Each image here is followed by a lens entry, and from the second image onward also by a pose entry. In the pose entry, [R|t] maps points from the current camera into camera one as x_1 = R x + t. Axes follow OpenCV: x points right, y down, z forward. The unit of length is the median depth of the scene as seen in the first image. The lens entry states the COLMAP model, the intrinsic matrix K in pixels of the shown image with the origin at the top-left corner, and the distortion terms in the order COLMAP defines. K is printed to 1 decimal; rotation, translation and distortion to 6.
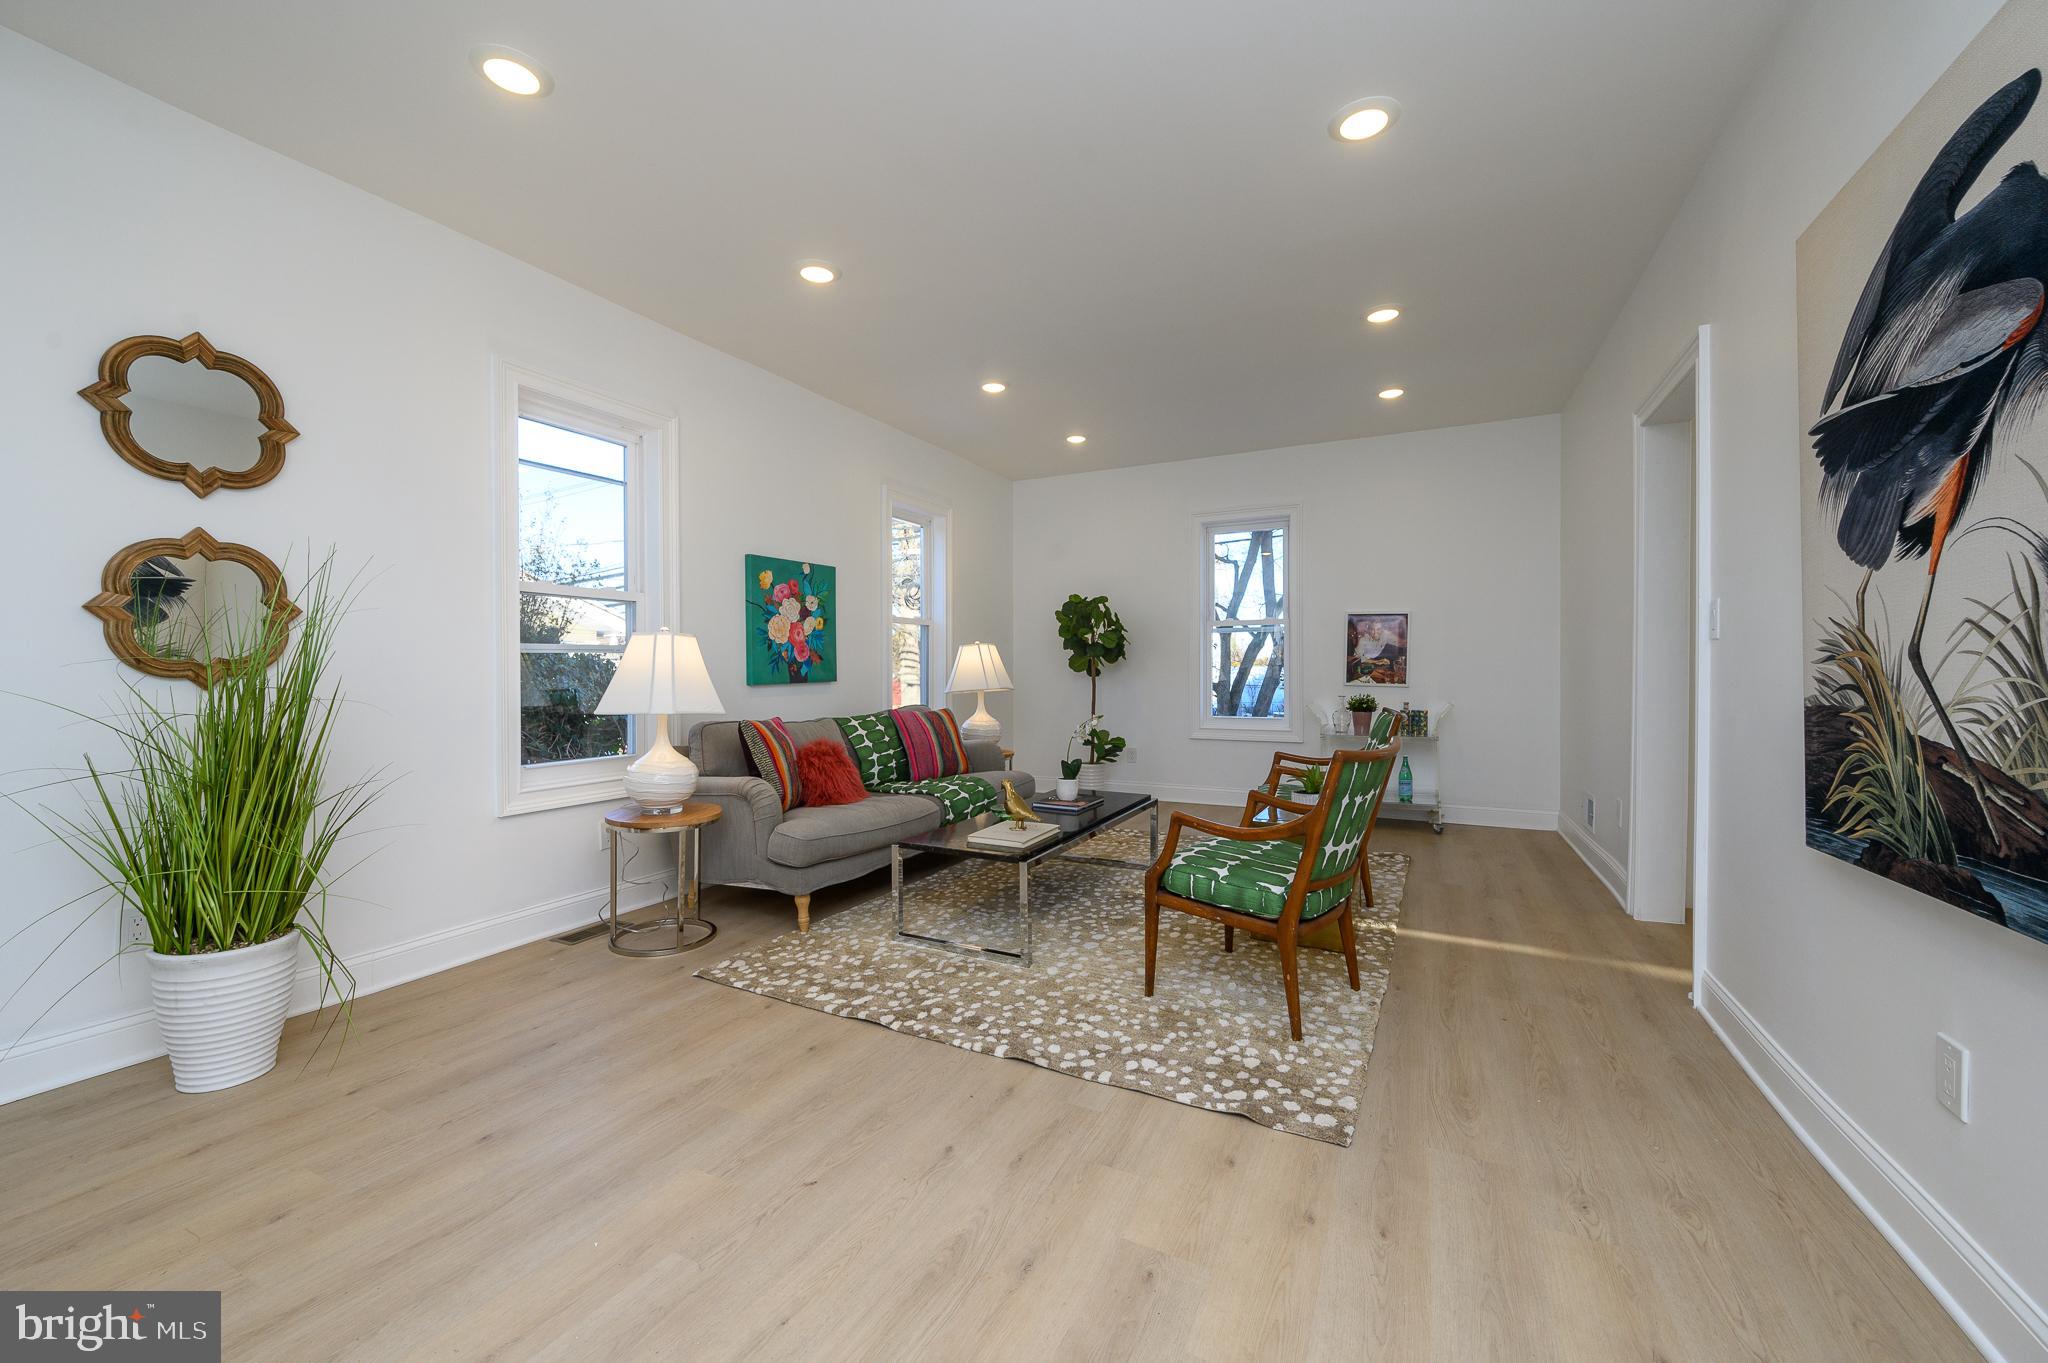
lens RADIAL K [[798.5, 0, 1024.0], [0, 798.5, 681.5], [0, 0, 1]] dist [-0.000263, -0.000052]
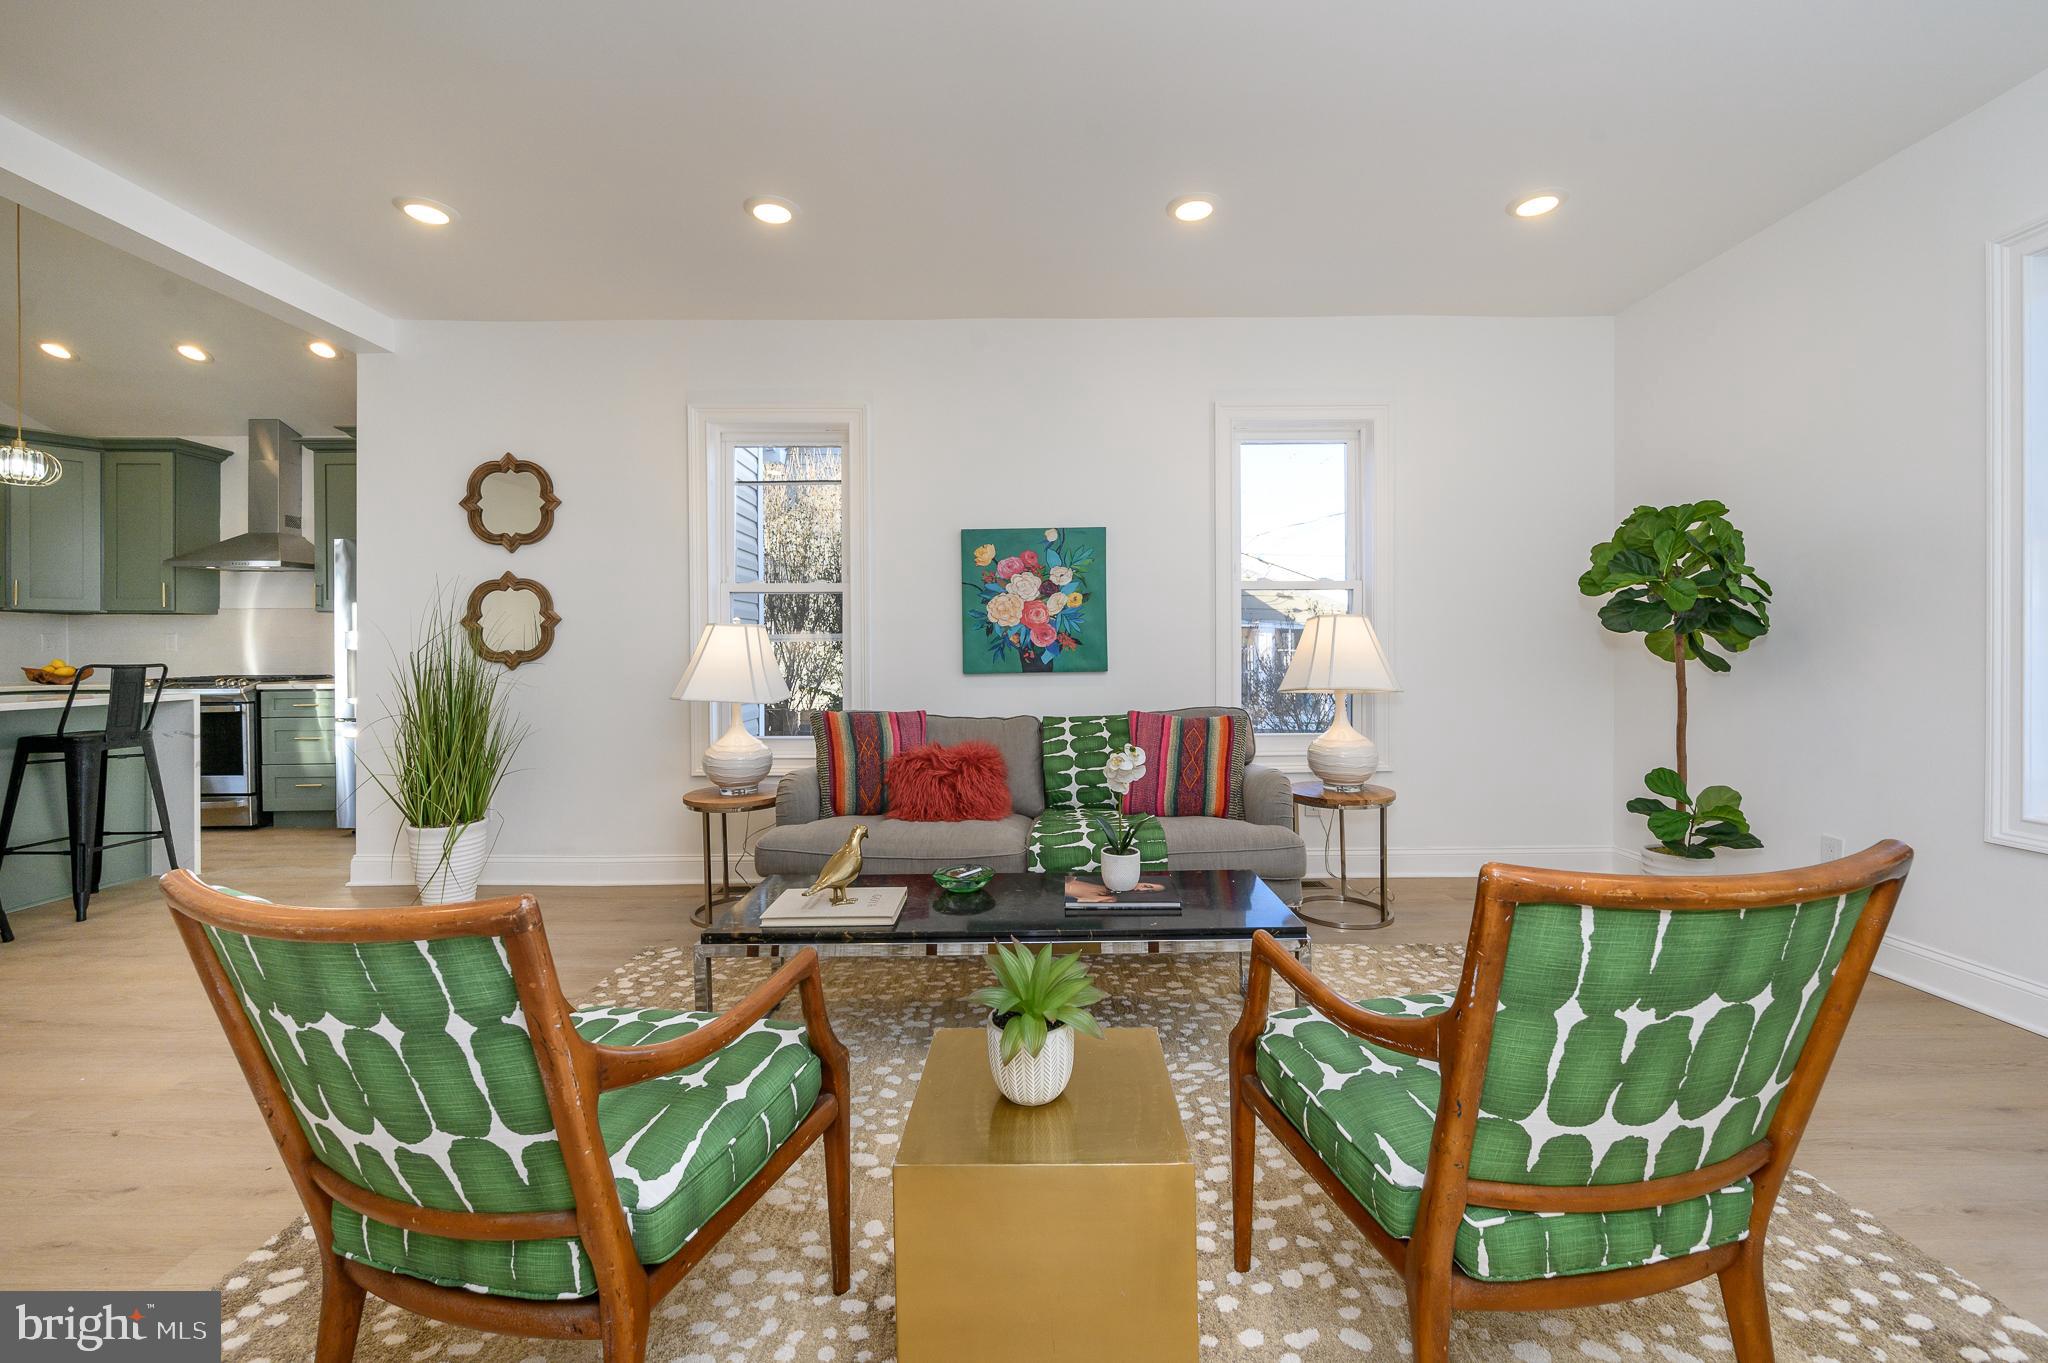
lens RADIAL K [[833.0, 0, 1021.8], [0, 833.0, 655.5], [0, 0, 1]] dist [-0.000394, -0.000013]
pose [[0.461173, 0.001781, -0.887308, 0.513467], [-0.010210, 0.999942, -0.003299, -0.013628], [0.887252, 0.010580, 0.461165, 0.608514]]
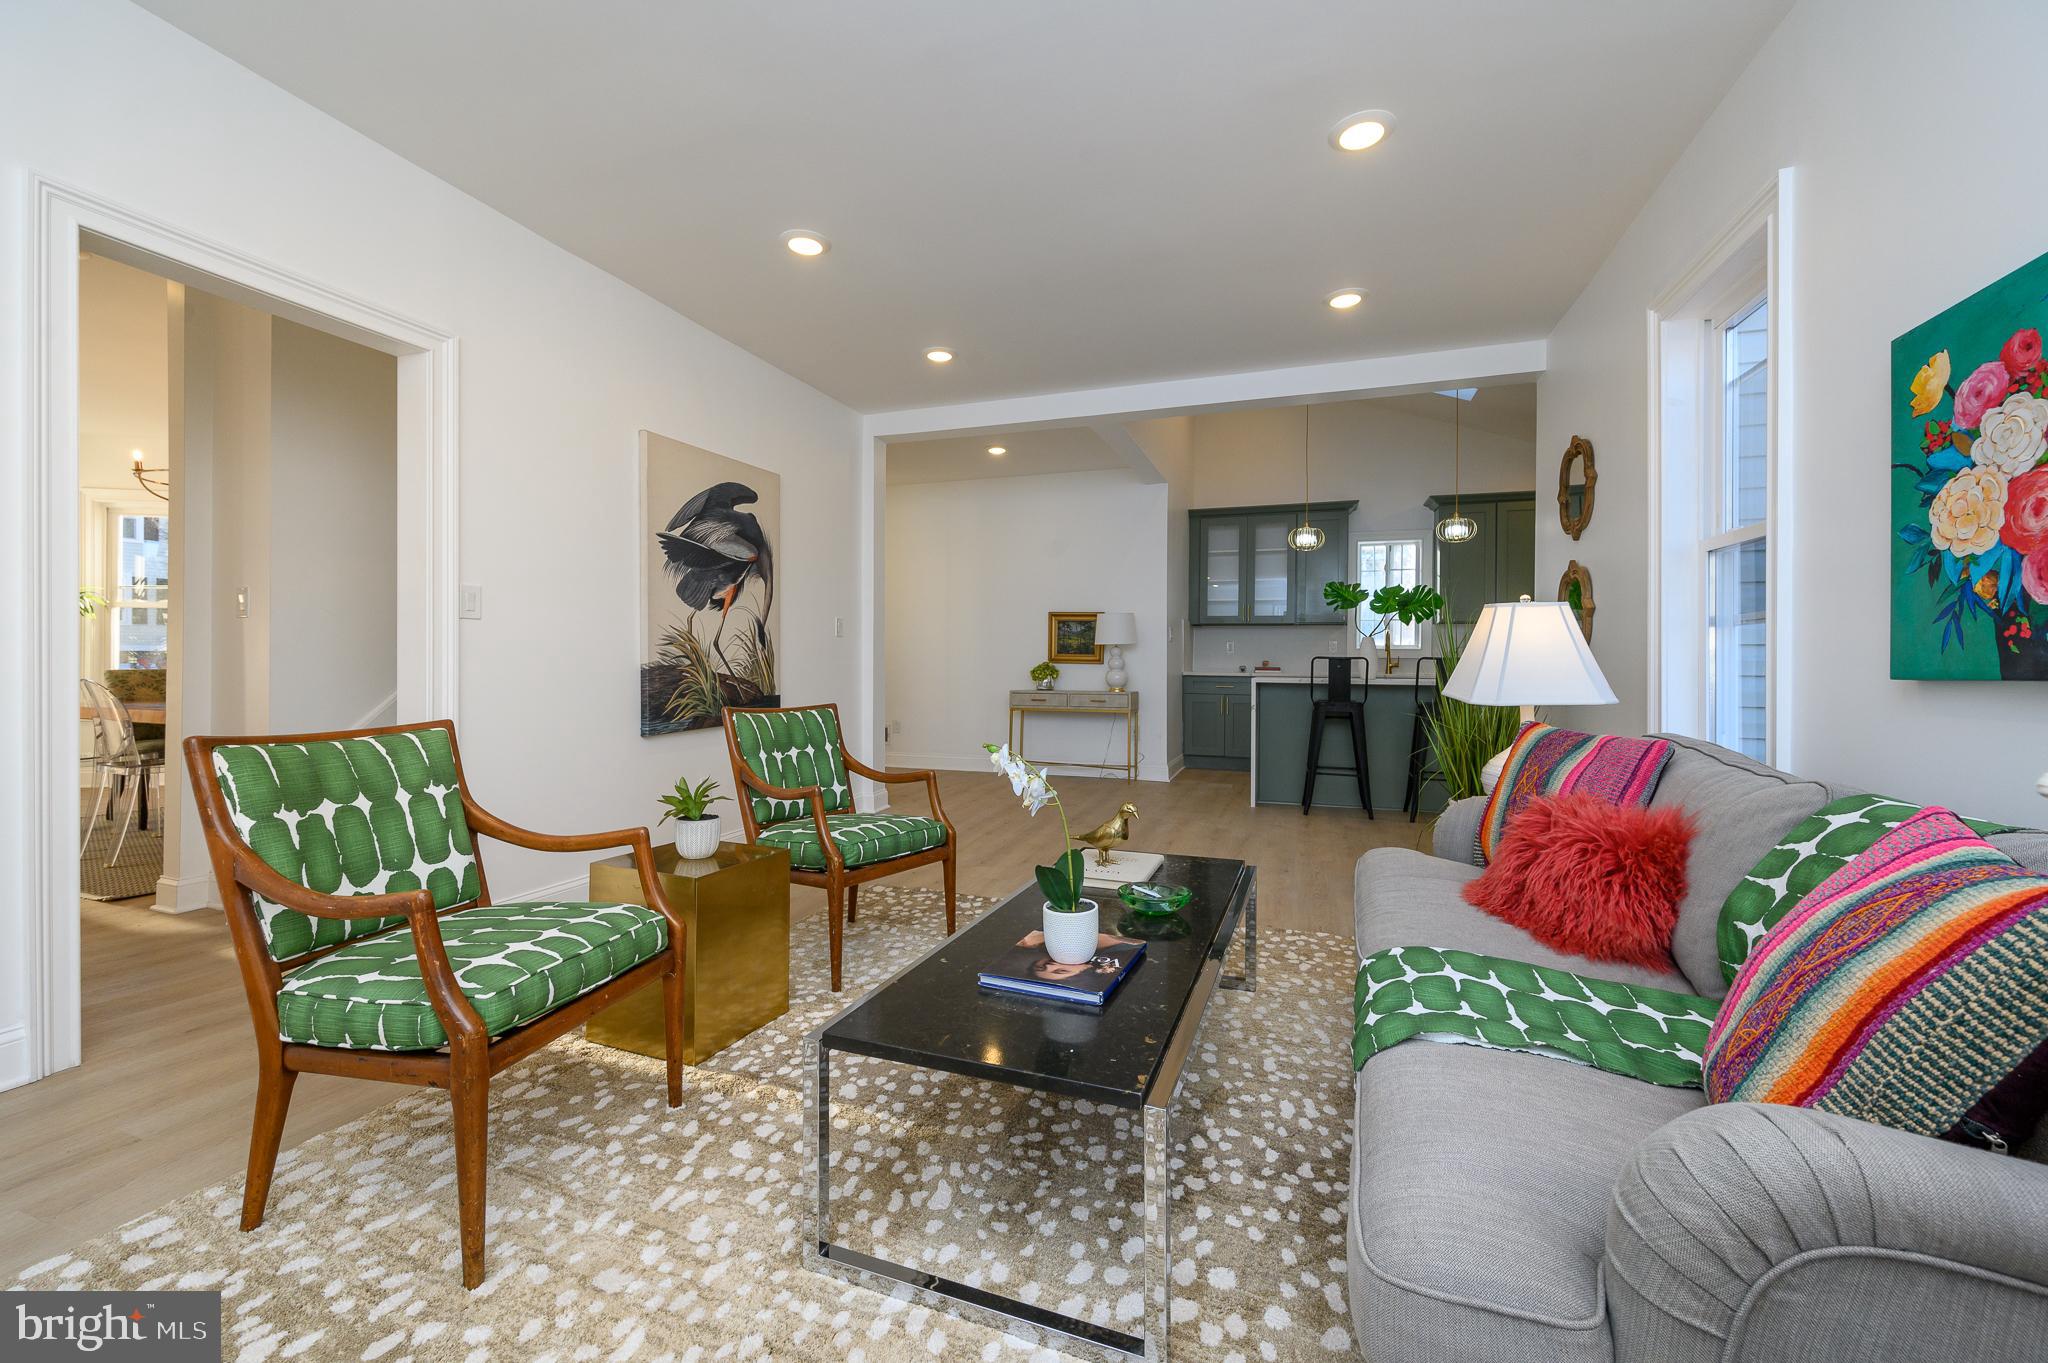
lens RADIAL K [[833.0, 0, 1021.8], [0, 833.0, 655.5], [0, 0, 1]] dist [-0.000394, -0.000013]
pose [[-0.993355, -0.001177, -0.115081, 0.118527], [-0.002550, 0.999927, 0.011782, -0.010395], [0.115058, 0.011997, -0.993286, 1.315275]]
